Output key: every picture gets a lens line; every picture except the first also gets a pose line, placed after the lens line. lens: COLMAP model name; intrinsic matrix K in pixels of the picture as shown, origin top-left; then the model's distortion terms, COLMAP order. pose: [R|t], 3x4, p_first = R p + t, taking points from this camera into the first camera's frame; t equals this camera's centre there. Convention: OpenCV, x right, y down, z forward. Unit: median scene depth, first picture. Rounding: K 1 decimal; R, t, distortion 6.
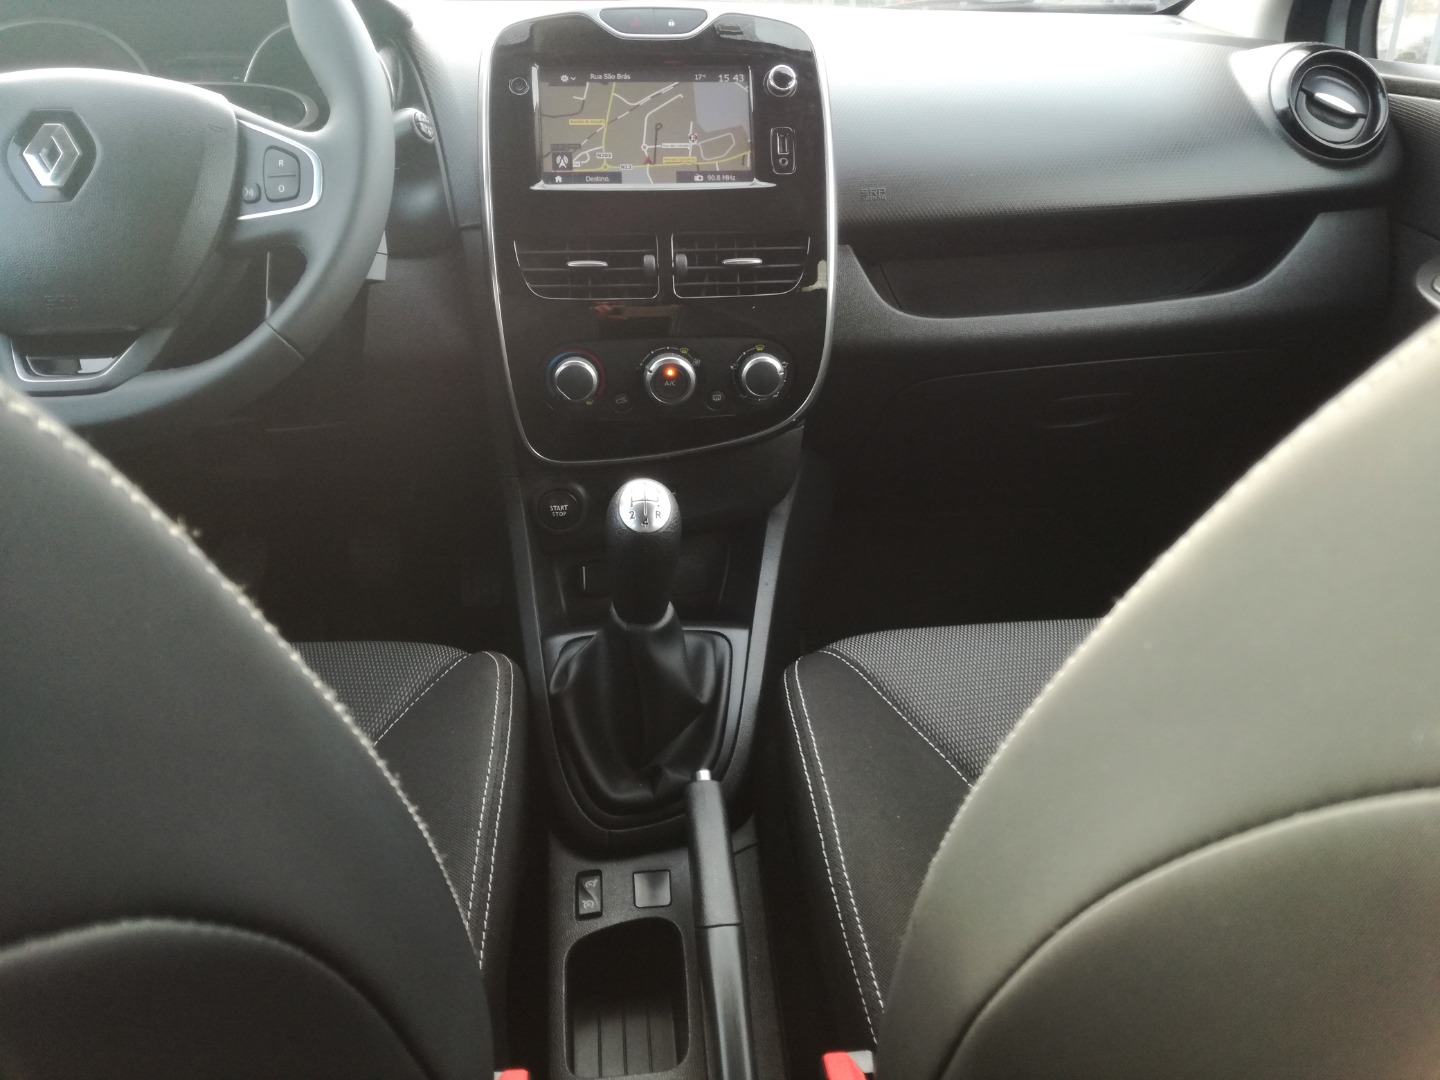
lens RADIAL K [[1184.7, 0, 734.0], [0, 1184.7, 520.2], [0, 0, 1]] dist [0.107788, -0.216827]
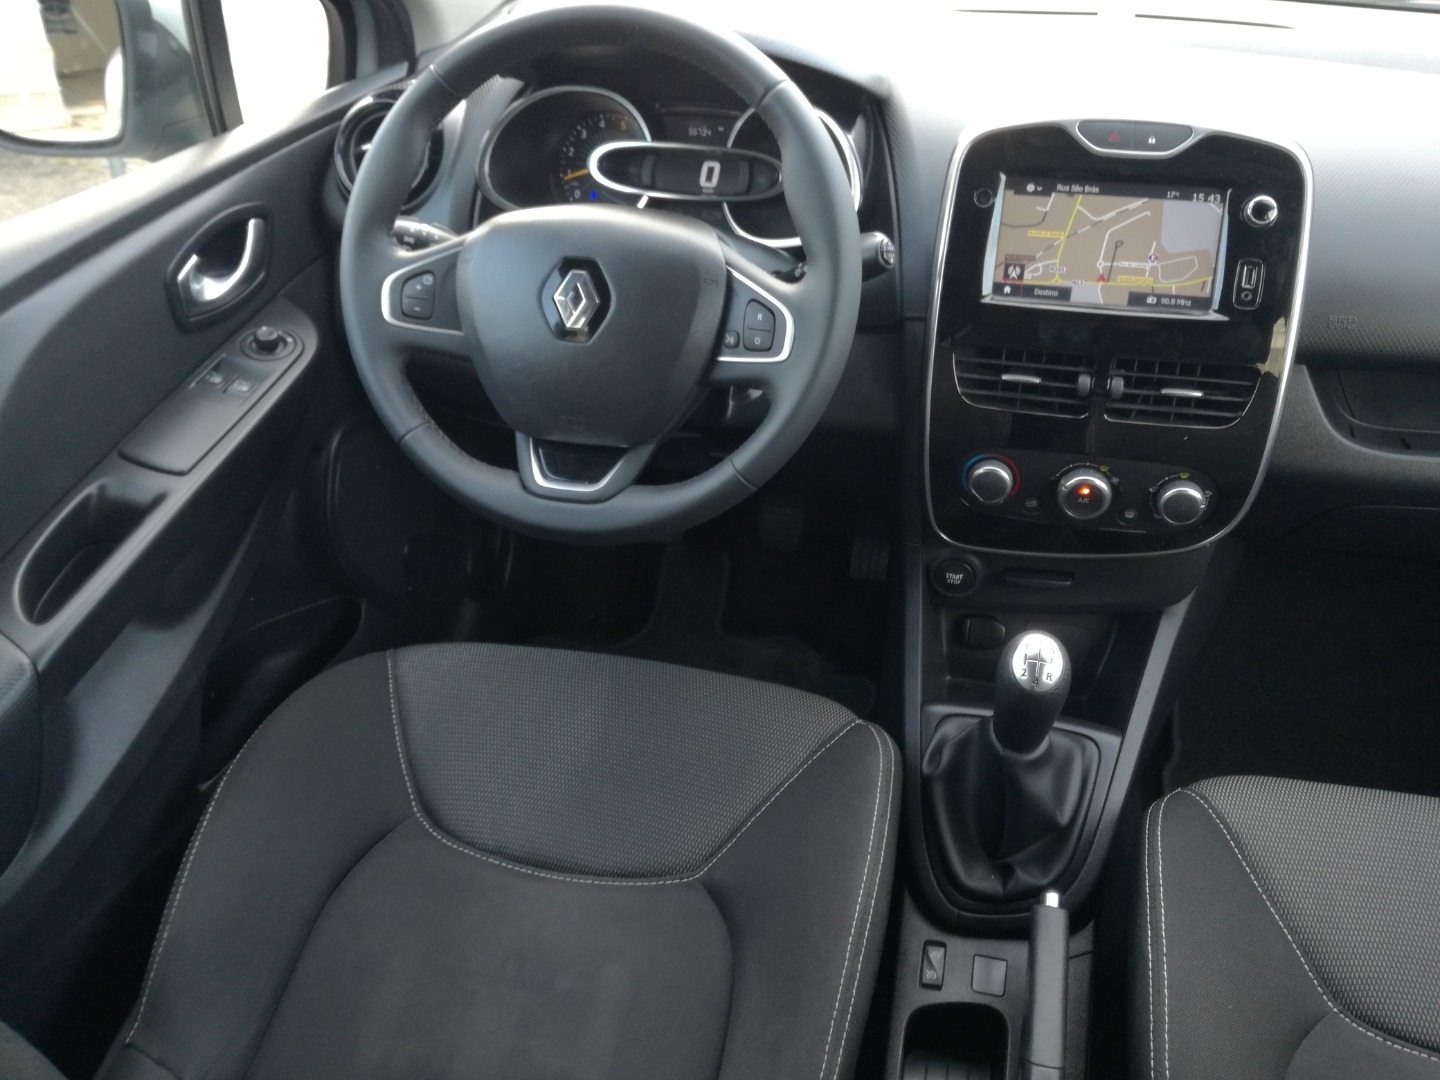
lens RADIAL K [[1194.5, 0, 734.7], [0, 1194.5, 522.9], [0, 0, 1]] dist [0.114908, -0.273334]
pose [[0.942578, 0.172885, -0.285758, -0.037476], [-0.119832, 0.973691, 0.193821, -0.261797], [0.311749, -0.148448, 0.938496, -0.069283]]
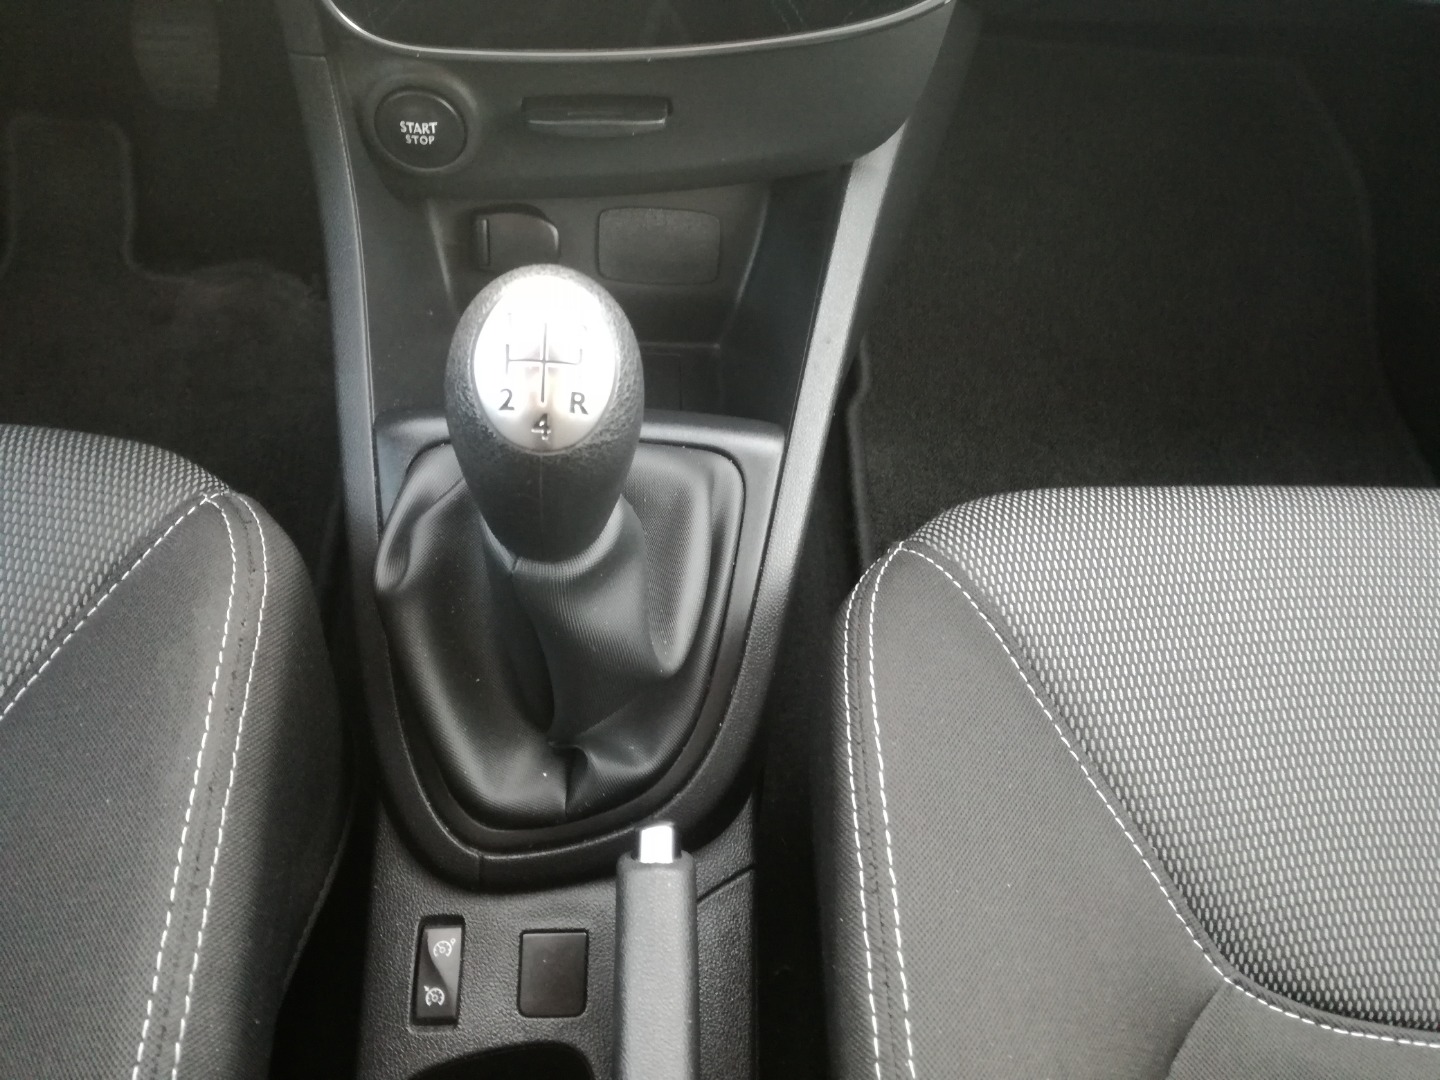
lens RADIAL K [[1194.5, 0, 734.7], [0, 1194.5, 522.9], [0, 0, 1]] dist [0.114908, -0.273334]
pose [[0.994477, 0.102882, 0.020748, -0.015857], [-0.099800, 0.865792, 0.490351, -0.134019], [0.032485, -0.489713, 0.871278, 0.543690]]
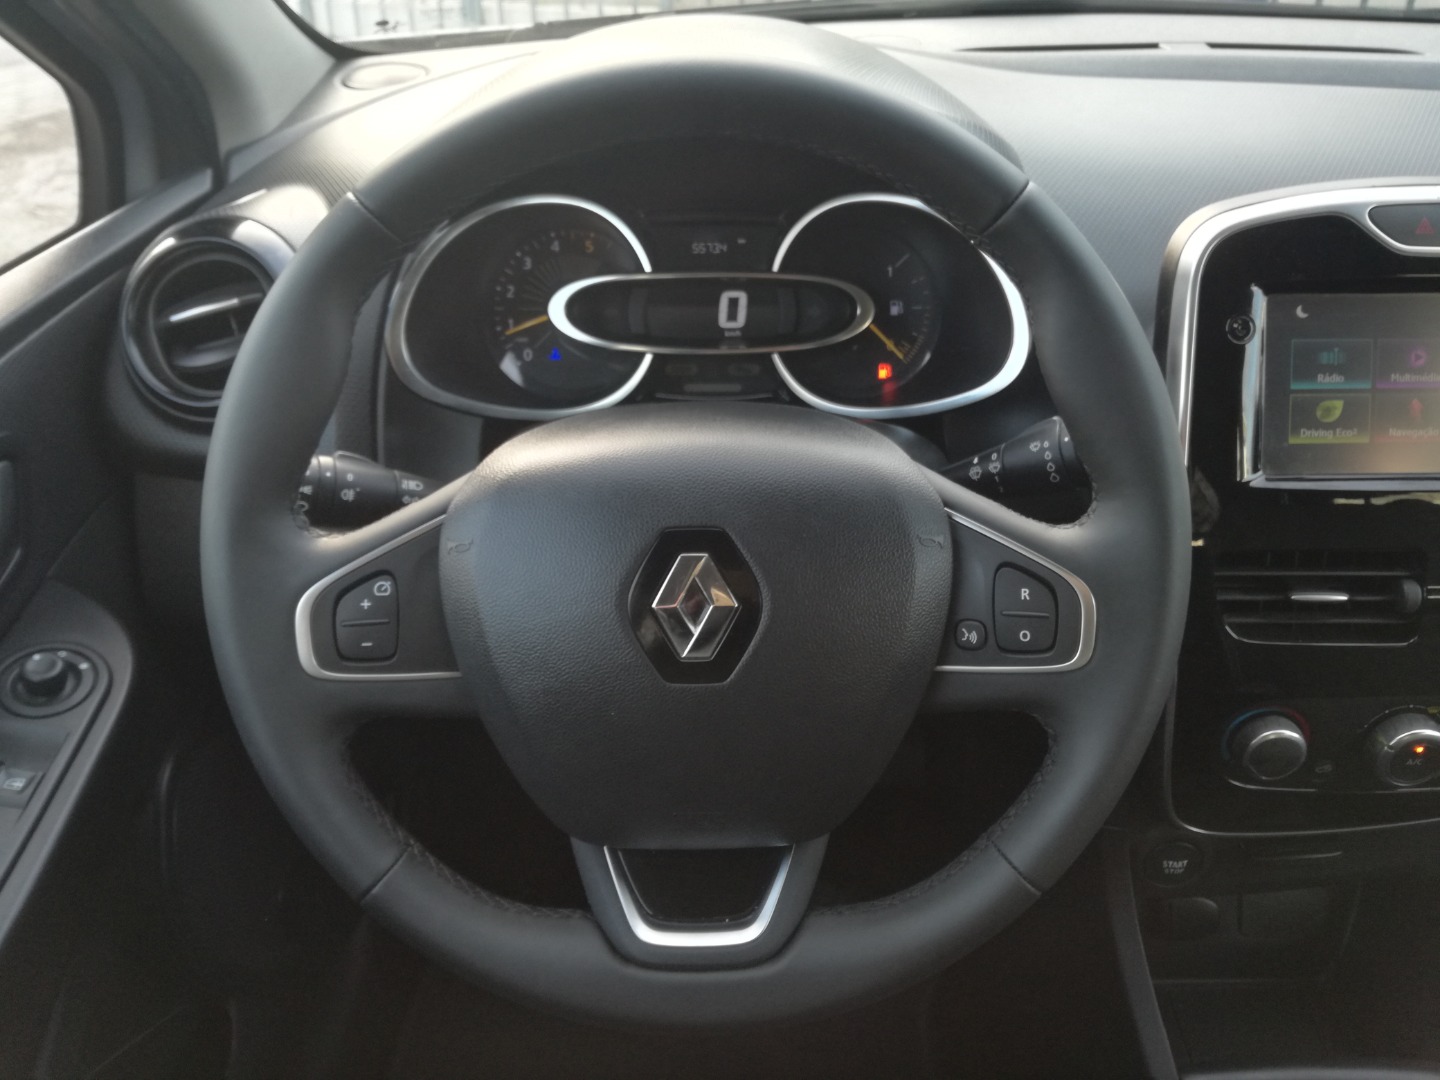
lens RADIAL K [[1194.5, 0, 734.7], [0, 1194.5, 522.9], [0, 0, 1]] dist [0.114908, -0.273334]
pose [[0.993935, 0.042645, -0.101365, -0.375987], [-0.027721, 0.989143, 0.144321, -0.339349], [0.106419, -0.140636, 0.984325, 0.301847]]
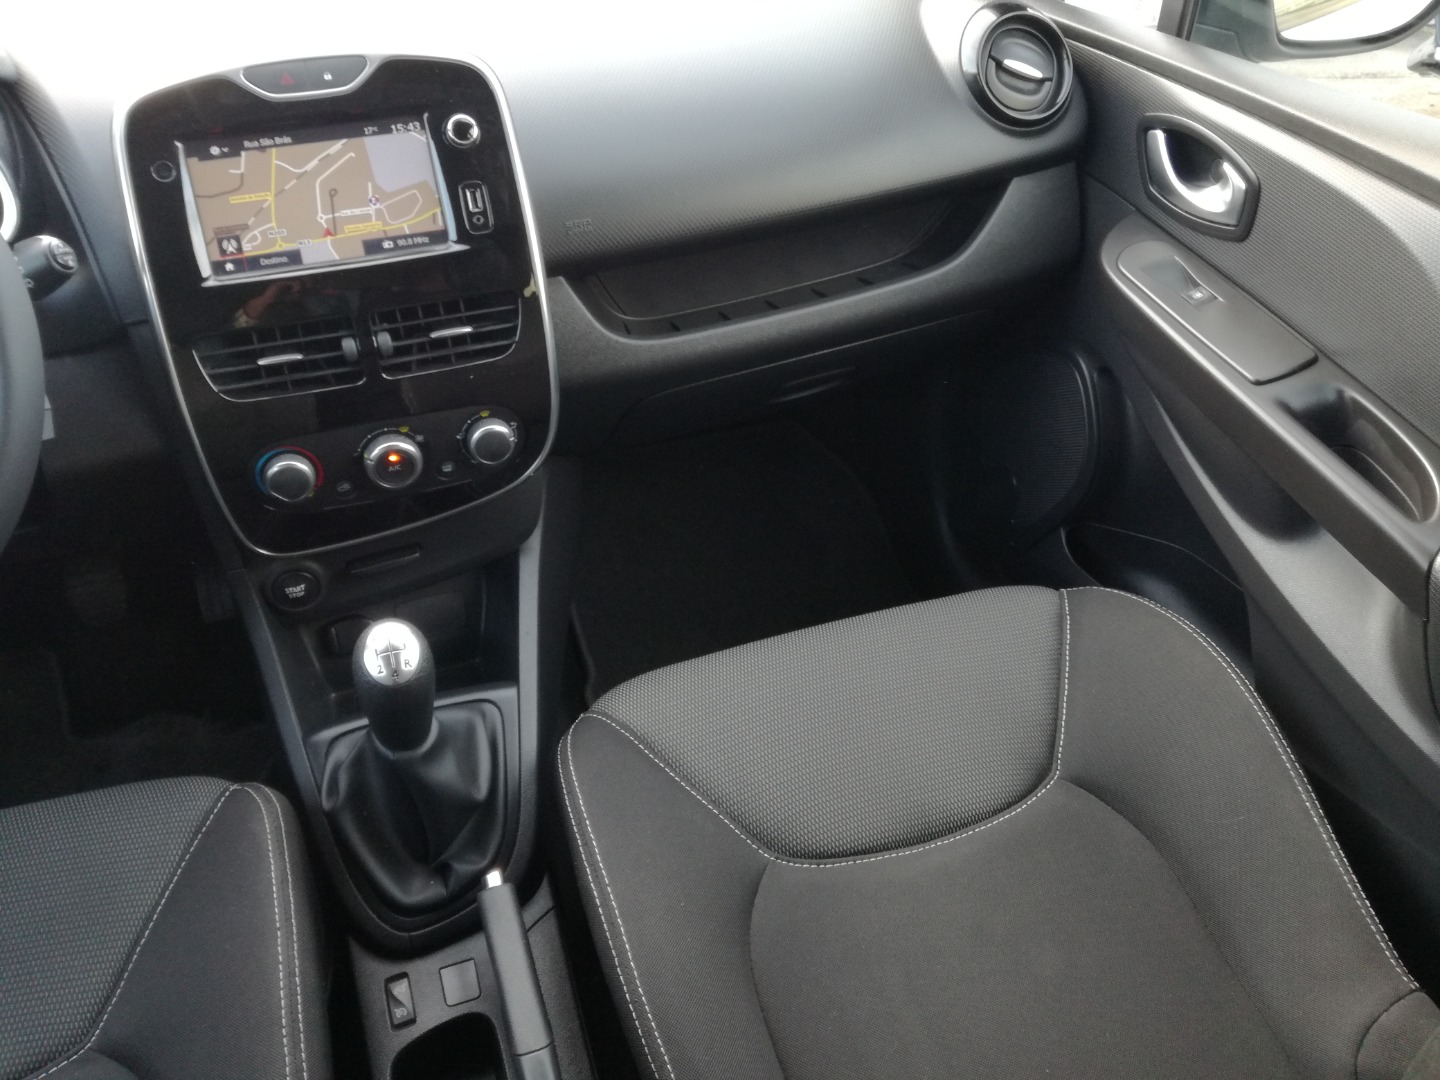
lens RADIAL K [[1194.5, 0, 734.7], [0, 1194.5, 522.9], [0, 0, 1]] dist [0.114908, -0.273334]
pose [[0.972022, -0.149607, 0.181081, 0.030124], [0.108971, 0.970162, 0.216591, -0.252837], [-0.208082, -0.190798, 0.959322, 0.006116]]
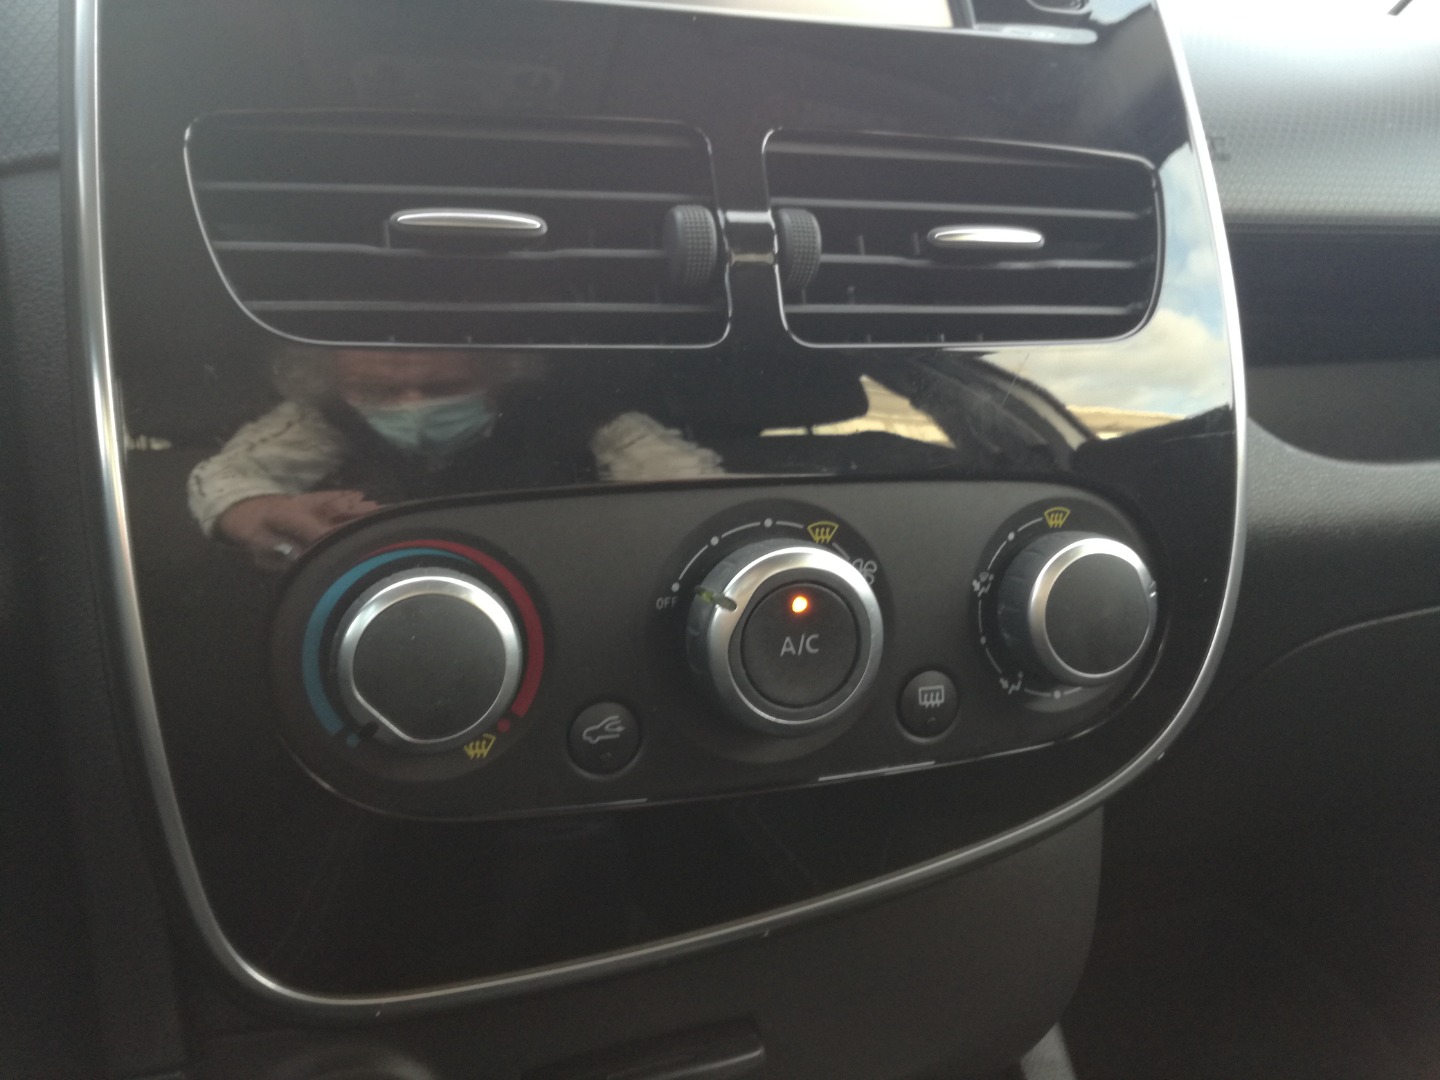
lens RADIAL K [[1173.8, 0, 734.9], [0, 1173.8, 523.3], [0, 0, 1]] dist [0.111408, -0.201400]
pose [[0.974704, -0.038708, 0.220123, -0.124818], [0.103930, 0.950424, -0.293074, -0.066019], [-0.197866, 0.308538, 0.930405, 0.751047]]
